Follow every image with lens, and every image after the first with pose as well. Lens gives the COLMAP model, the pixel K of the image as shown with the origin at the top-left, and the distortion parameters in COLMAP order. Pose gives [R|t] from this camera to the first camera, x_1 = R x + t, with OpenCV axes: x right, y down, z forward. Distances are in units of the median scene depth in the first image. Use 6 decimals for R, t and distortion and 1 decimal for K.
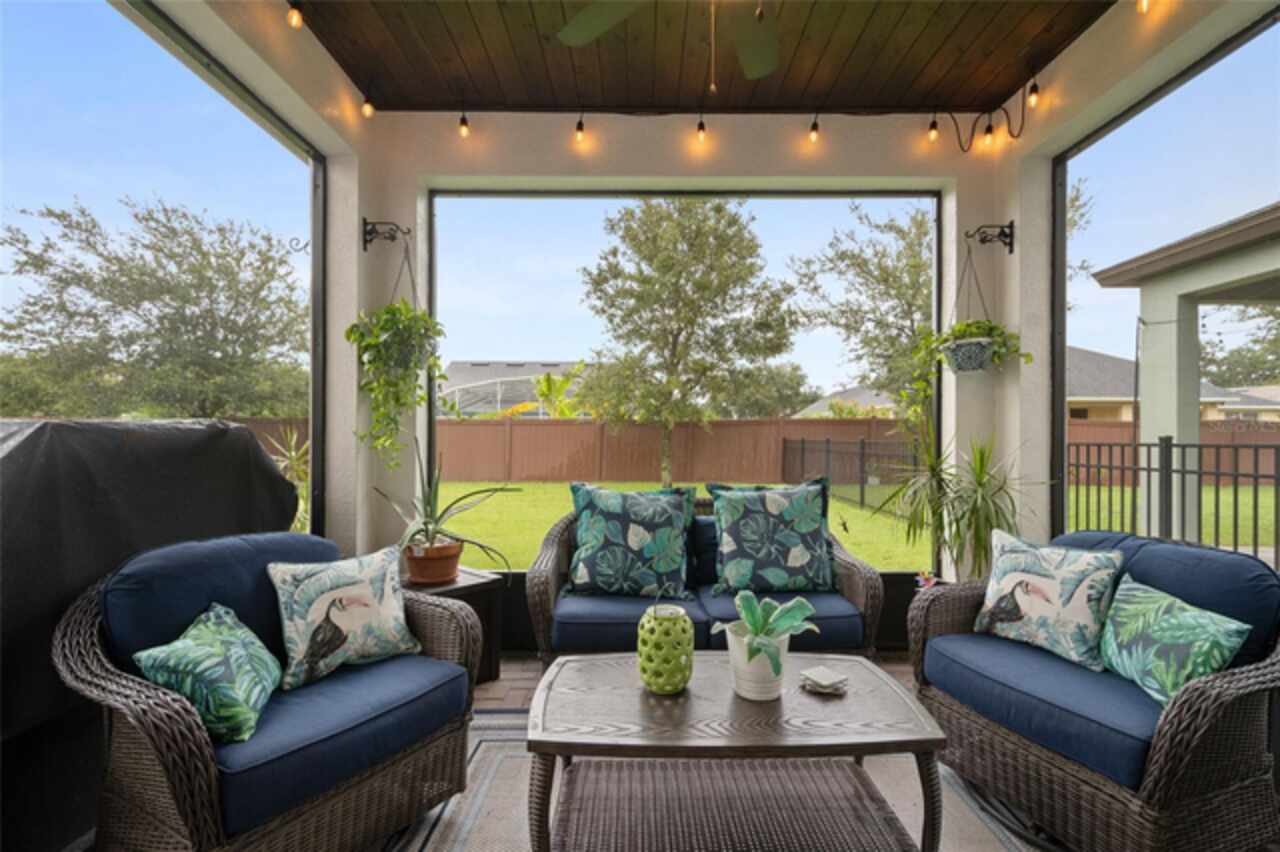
lens RADIAL K [[560.9, 0, 639.0], [0, 560.9, 429.7], [0, 0, 1]] dist [0.010189, 0.000122]
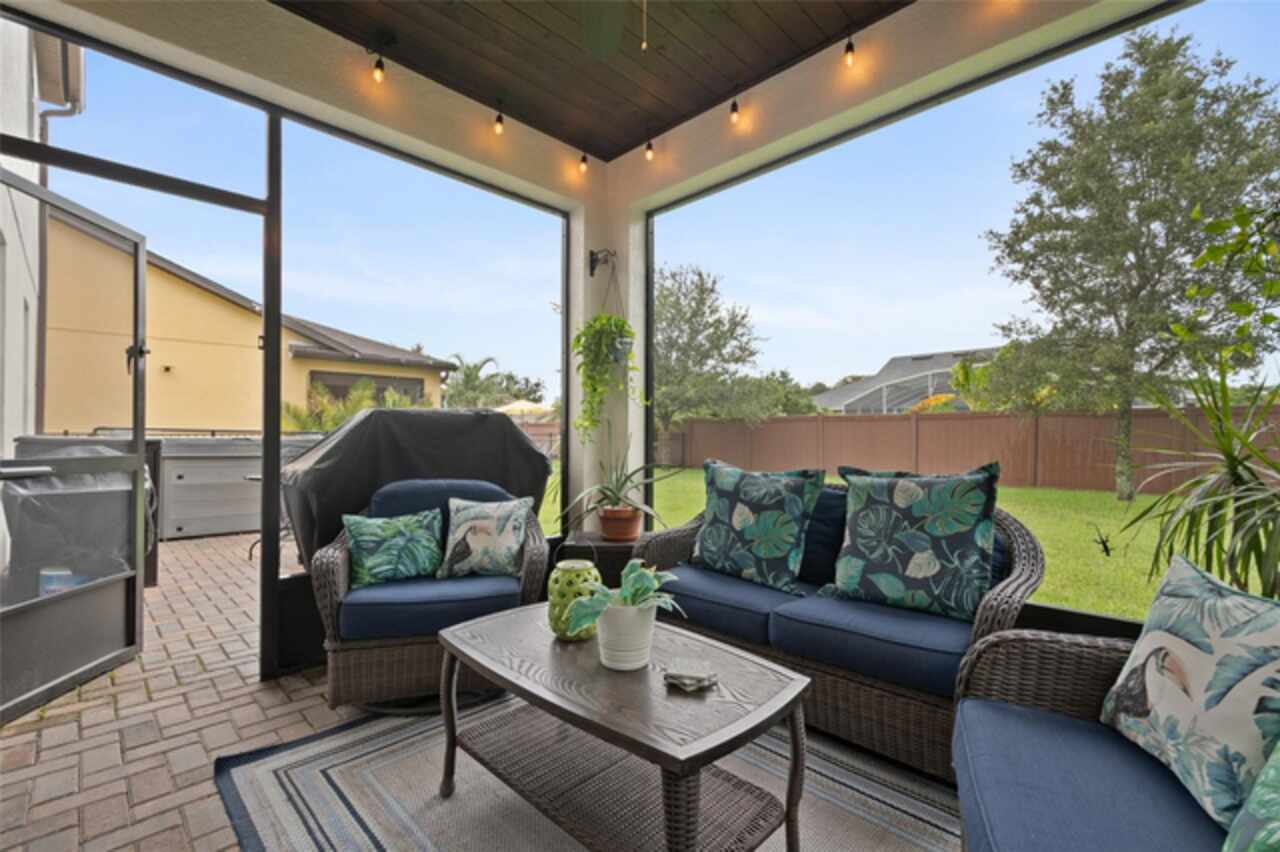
lens RADIAL K [[554.0, 0, 640.0], [0, 554.0, 426.0], [0, 0, 1]] dist [0.003695, 0.000105]
pose [[0.705374, -0.014869, -0.708679, 0.537370], [0.009702, 0.999889, -0.011321, 0.044387], [0.708769, 0.001110, 0.705440, 0.207456]]
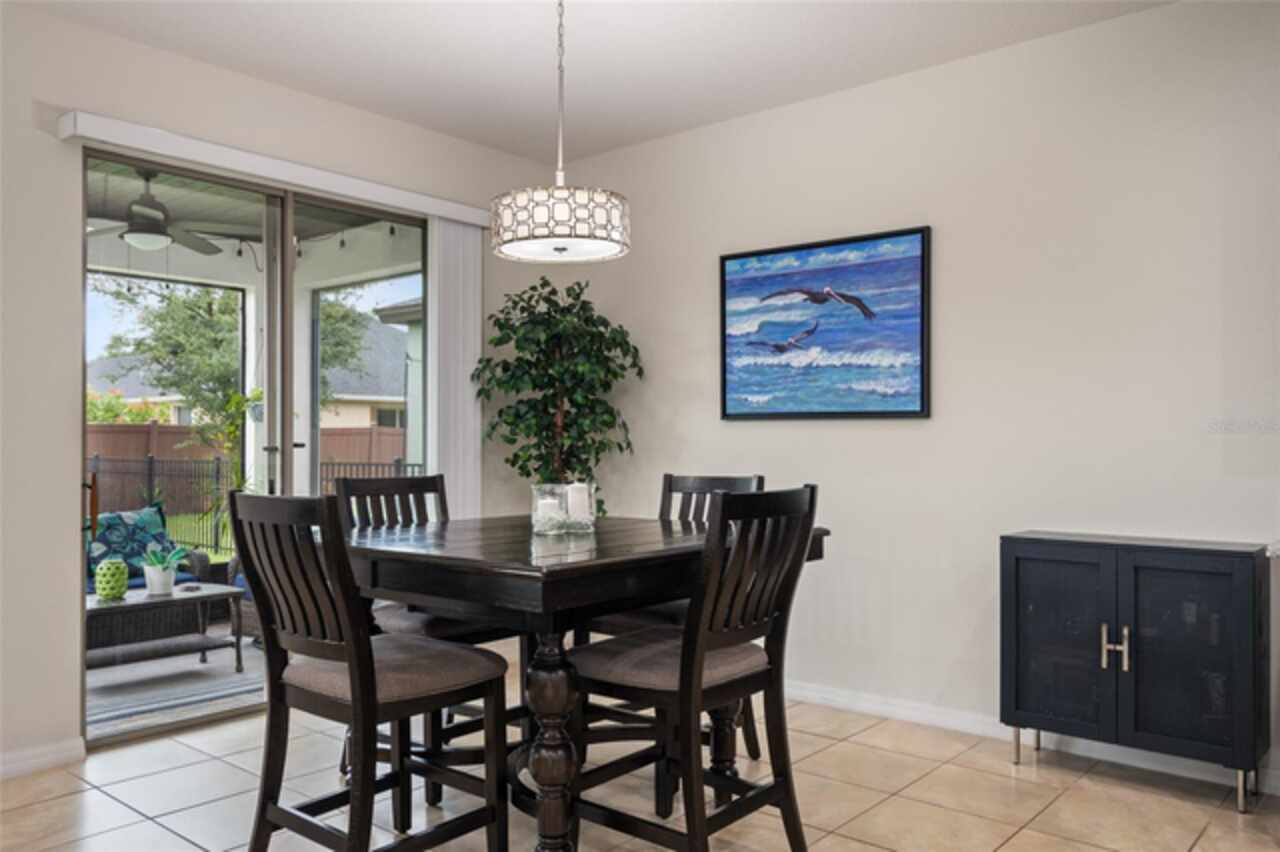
lens RADIAL K [[978.9, 0, 640.0], [0, 978.9, 426.0], [0, 0, 1]] dist [0.034924, 0.000308]
pose [[0.642361, 0.004666, 0.766388, -0.893522], [-0.002607, 0.999989, -0.003904, -0.093827], [-0.766398, 0.000510, 0.642366, -1.672735]]
